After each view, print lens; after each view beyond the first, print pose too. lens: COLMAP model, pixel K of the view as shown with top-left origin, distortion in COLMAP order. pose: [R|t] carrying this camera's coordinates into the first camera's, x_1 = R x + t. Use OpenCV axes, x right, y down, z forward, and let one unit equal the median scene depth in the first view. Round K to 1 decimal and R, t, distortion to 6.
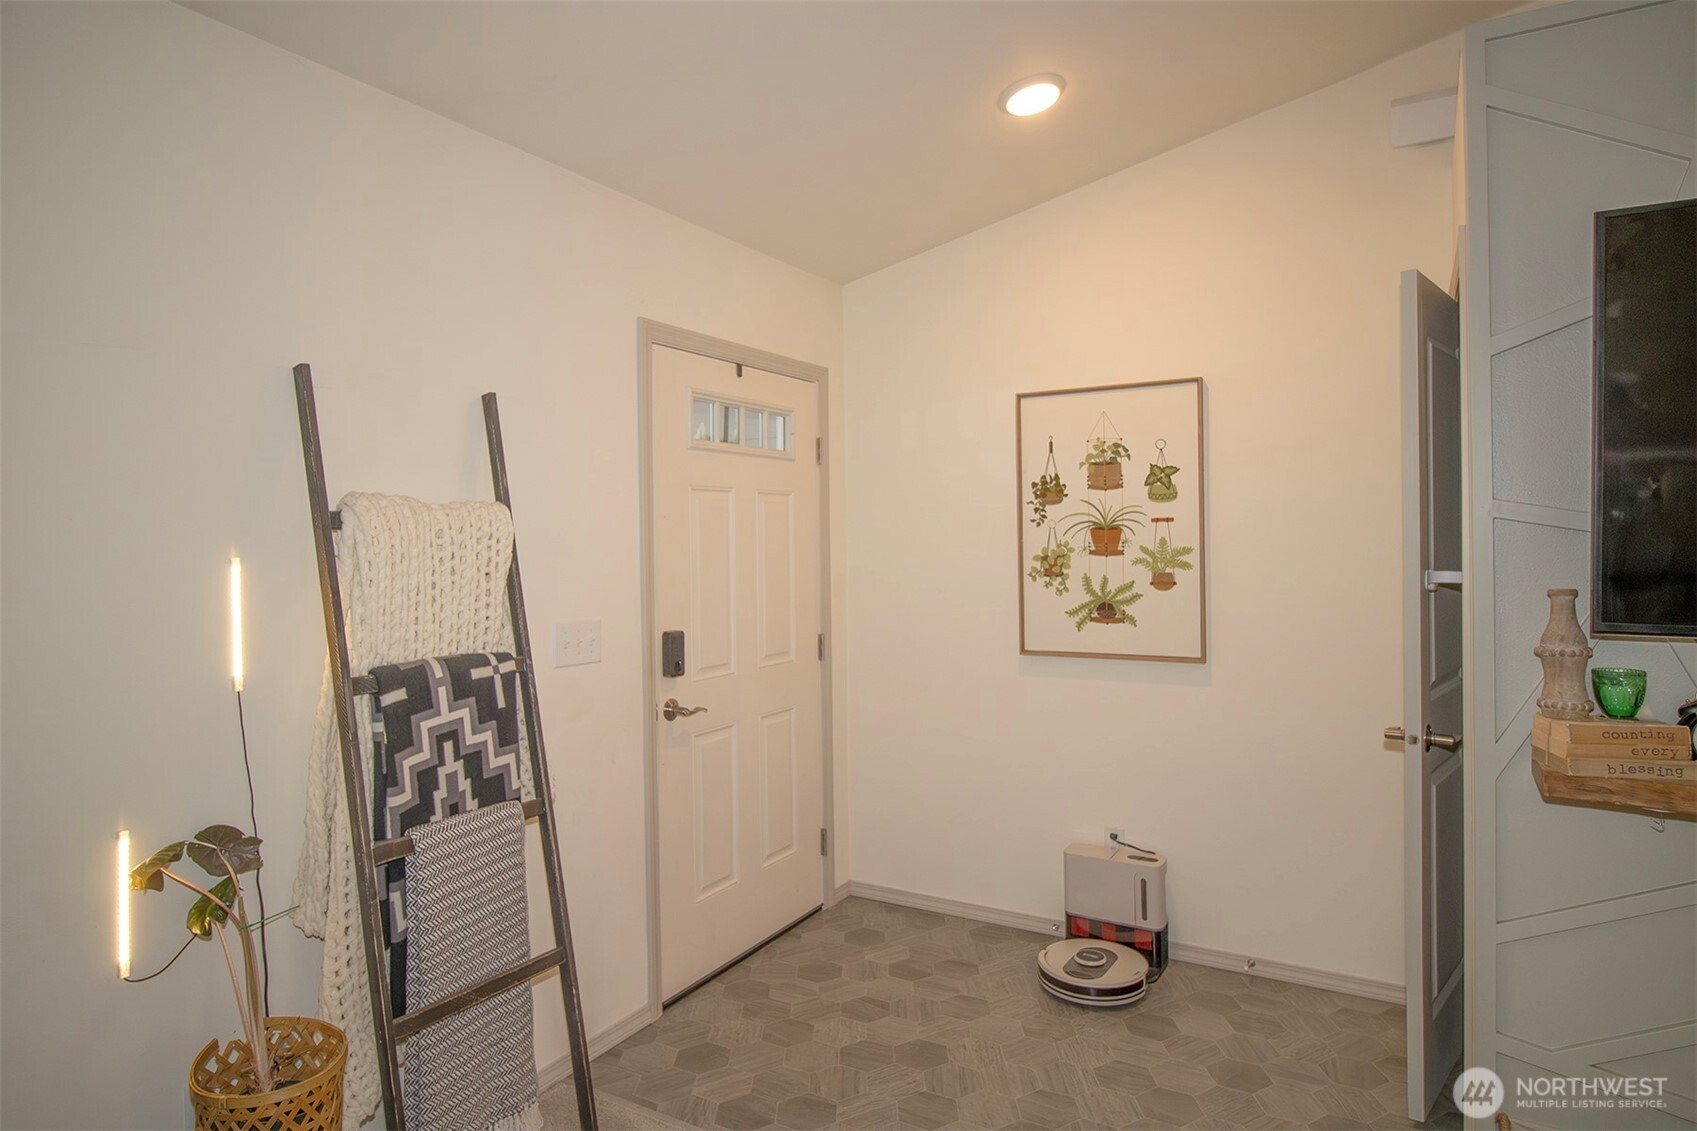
lens RADIAL K [[1004.2, 0, 875.6], [0, 1004.2, 540.3], [0, 0, 1]] dist [-0.024597, 0.000809]
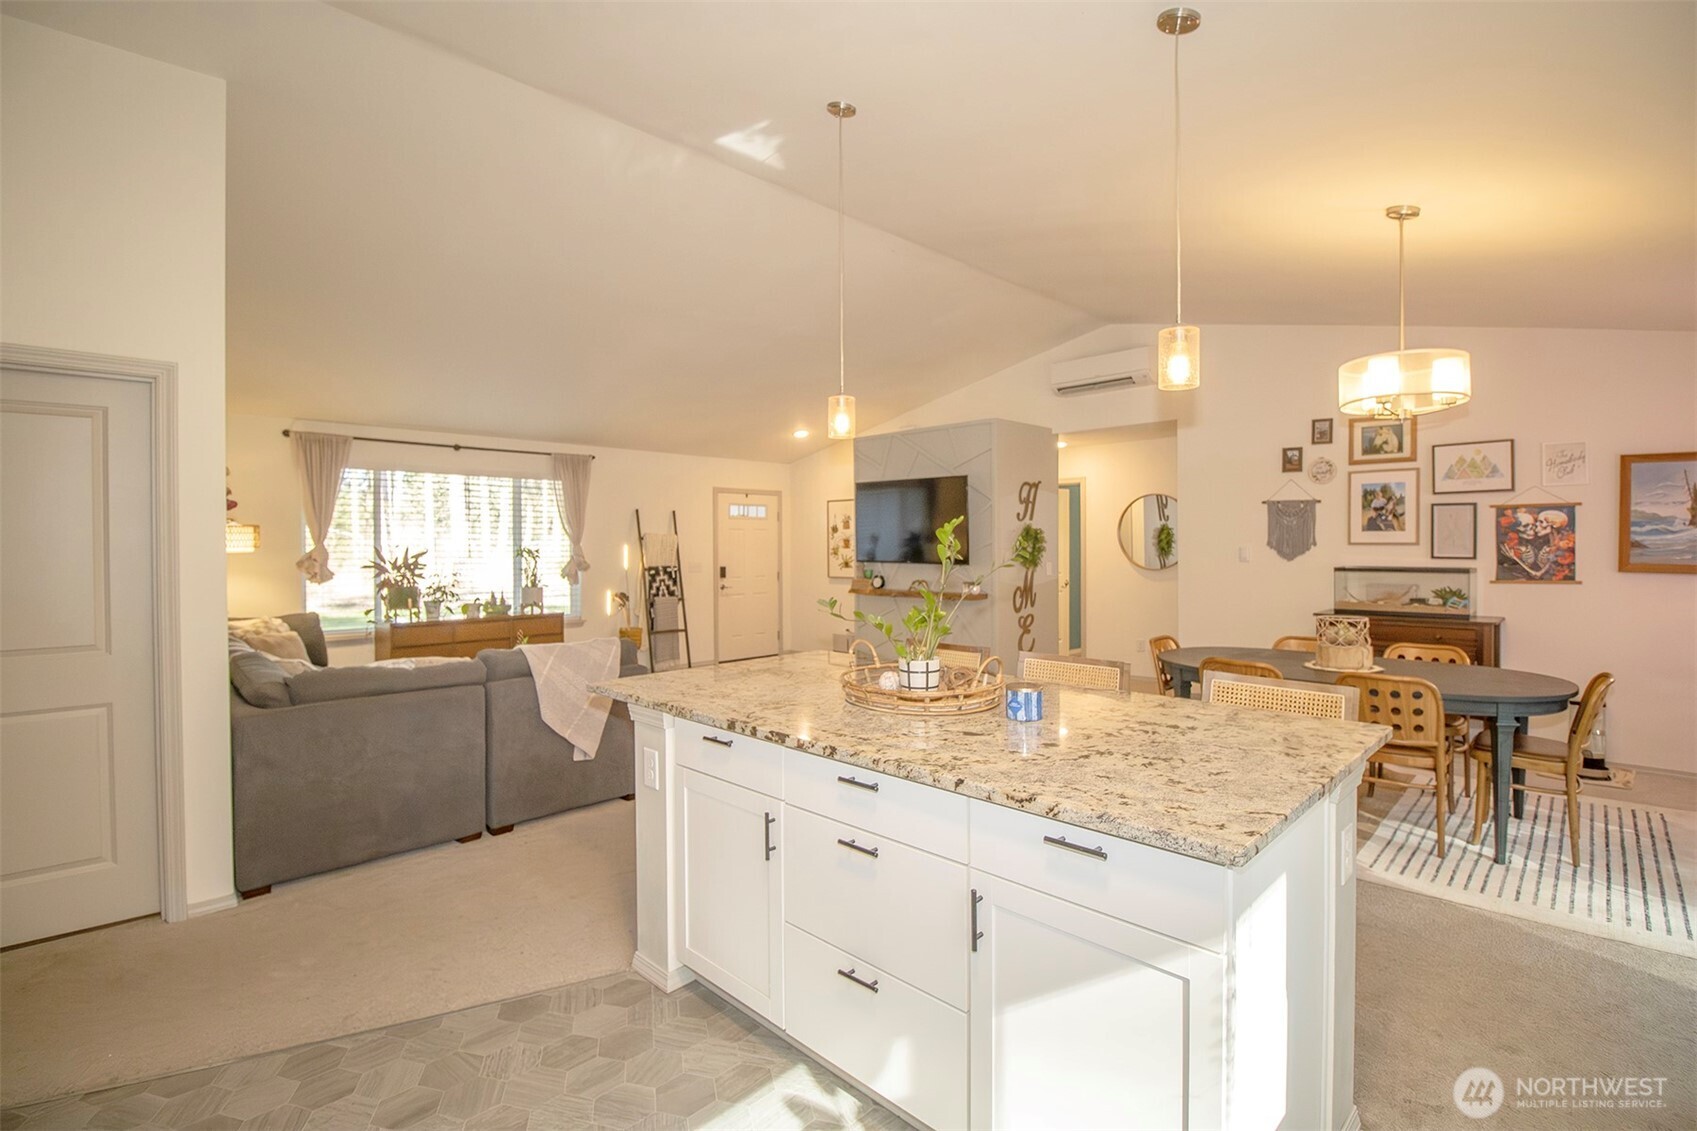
lens RADIAL K [[772.2, 0, 853.1], [0, 772.2, 554.3], [0, 0, 1]] dist [-0.003509, -0.001874]
pose [[0.971203, 0.011350, -0.237981, 1.415231], [-0.008380, 0.999874, 0.013489, -0.000964], [0.238104, -0.011106, 0.971176, -2.525067]]
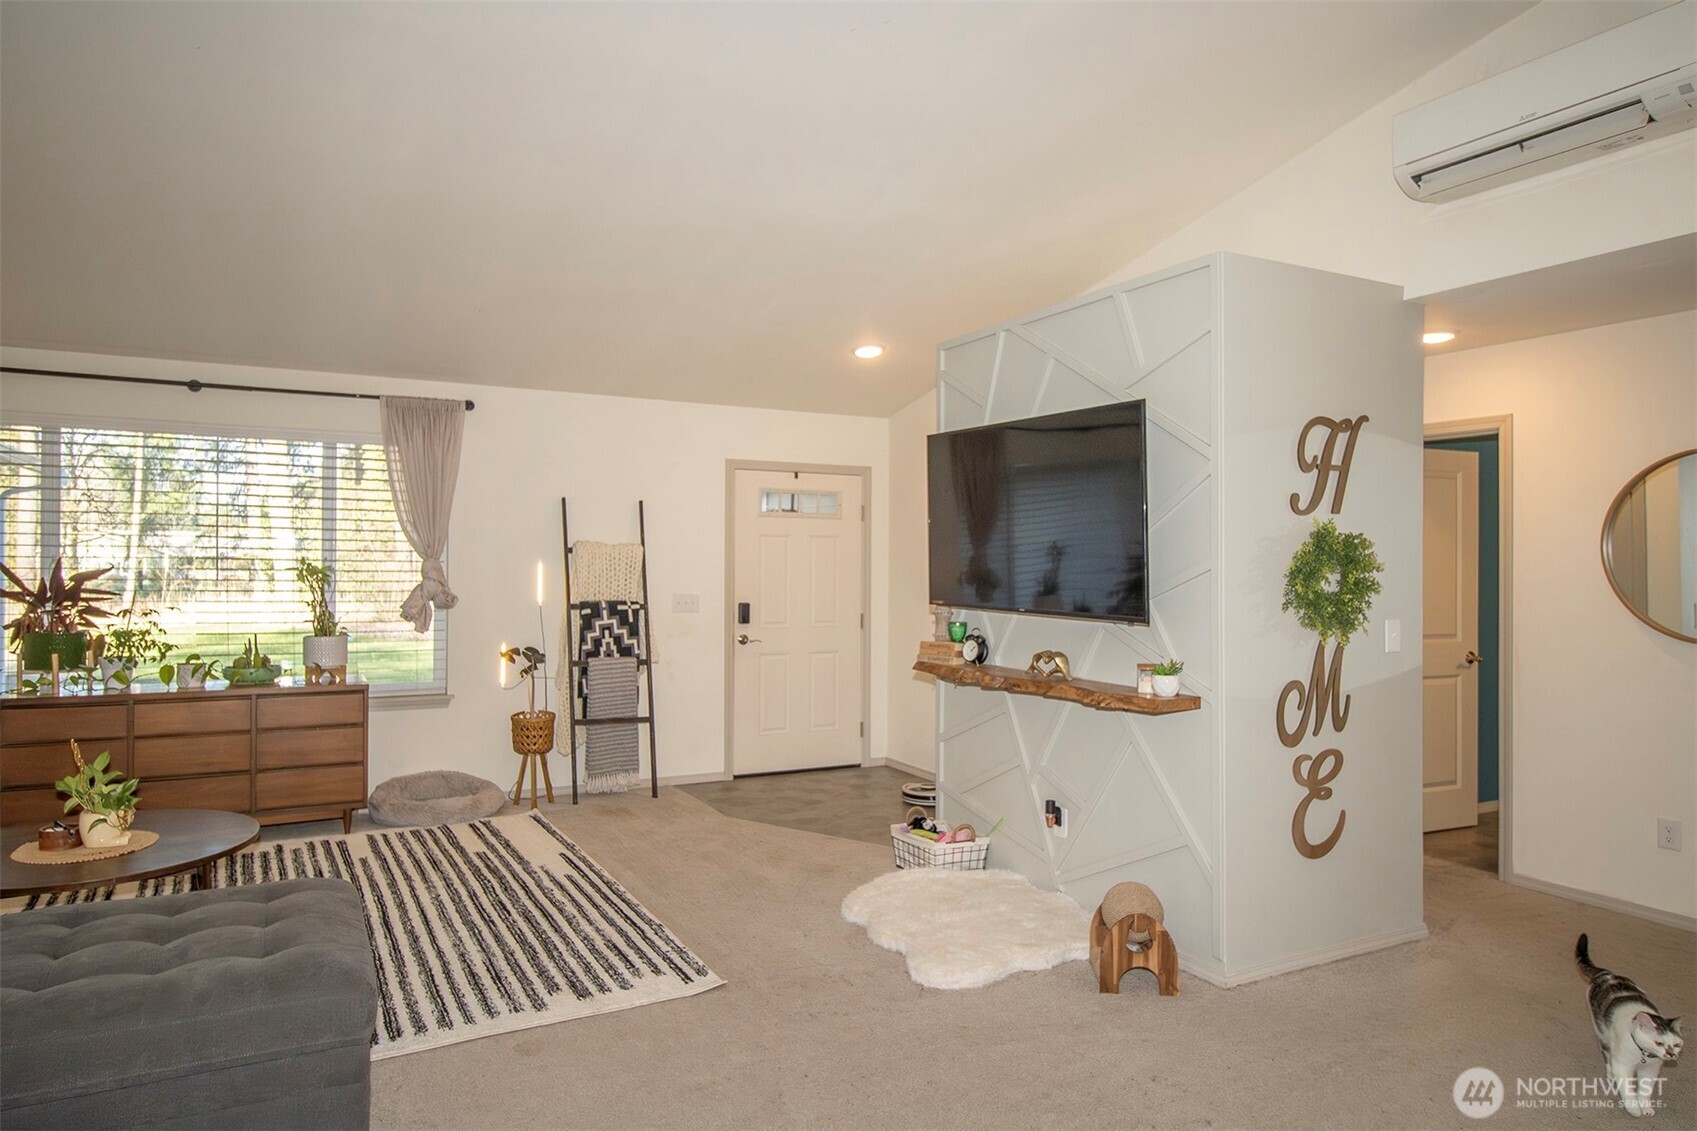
lens RADIAL K [[1000.5, 0, 830.7], [0, 1000.5, 555.5], [0, 0, 1]] dist [0.003965, -0.000200]
pose [[0.838638, 0.017311, -0.544414, 1.581187], [-0.020858, 0.999782, -0.000341, -0.018832], [0.544290, 0.011641, 0.838816, -0.984560]]
